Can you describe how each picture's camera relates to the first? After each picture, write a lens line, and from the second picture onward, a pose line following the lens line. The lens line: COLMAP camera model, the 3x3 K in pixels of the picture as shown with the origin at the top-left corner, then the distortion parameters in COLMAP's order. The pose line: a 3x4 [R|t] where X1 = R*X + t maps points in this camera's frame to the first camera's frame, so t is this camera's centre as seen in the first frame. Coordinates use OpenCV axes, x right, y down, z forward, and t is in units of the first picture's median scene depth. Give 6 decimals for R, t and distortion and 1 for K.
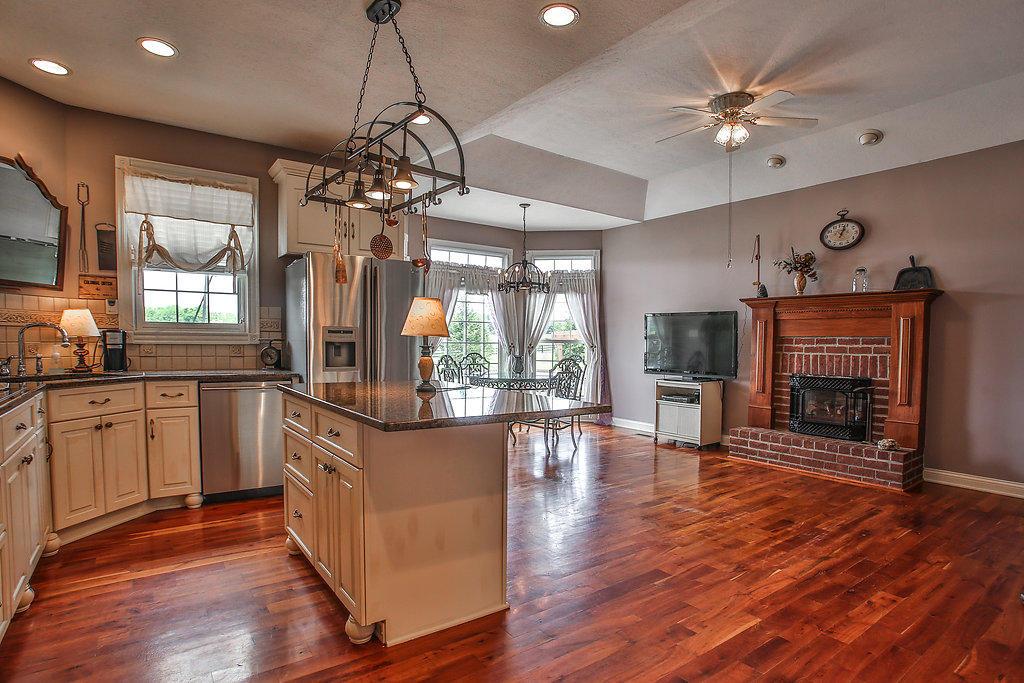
lens RADIAL K [[509.7, 0, 511.4], [0, 509.7, 349.5], [0, 0, 1]] dist [-0.079860, 0.034386]
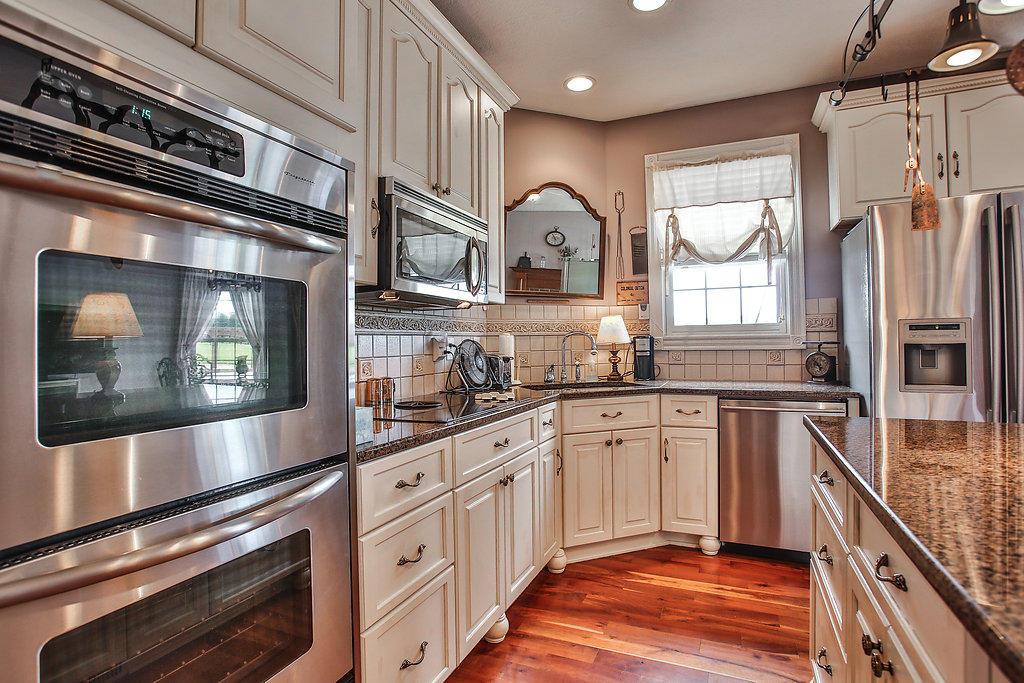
lens RADIAL K [[509.7, 0, 511.4], [0, 509.7, 349.5], [0, 0, 1]] dist [-0.079860, 0.034386]
pose [[0.495551, -0.009977, -0.868522, -0.068060], [0.004374, 0.999950, -0.008991, -0.004599], [0.868568, 0.000657, 0.495570, 0.228844]]
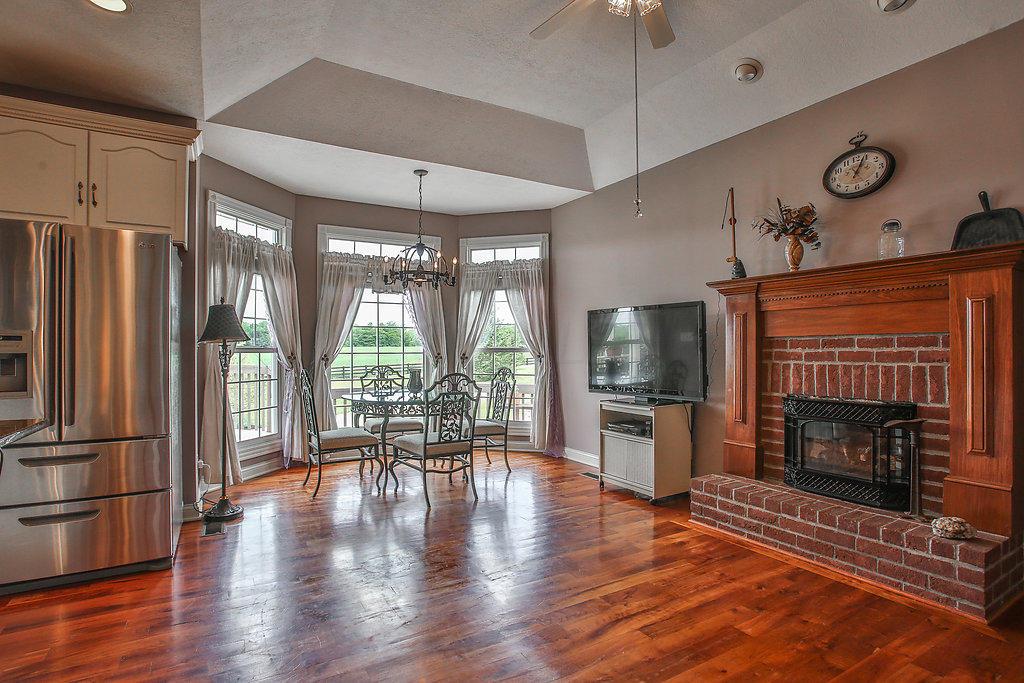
lens RADIAL K [[491.6, 0, 512.0], [0, 491.6, 341.5], [0, 0, 1]] dist [-0.069734, 0.027244]
pose [[0.995278, -0.015096, -0.095886, 0.321759], [0.011616, 0.999257, -0.036744, -0.001055], [0.096370, 0.035457, 0.994714, 0.409516]]
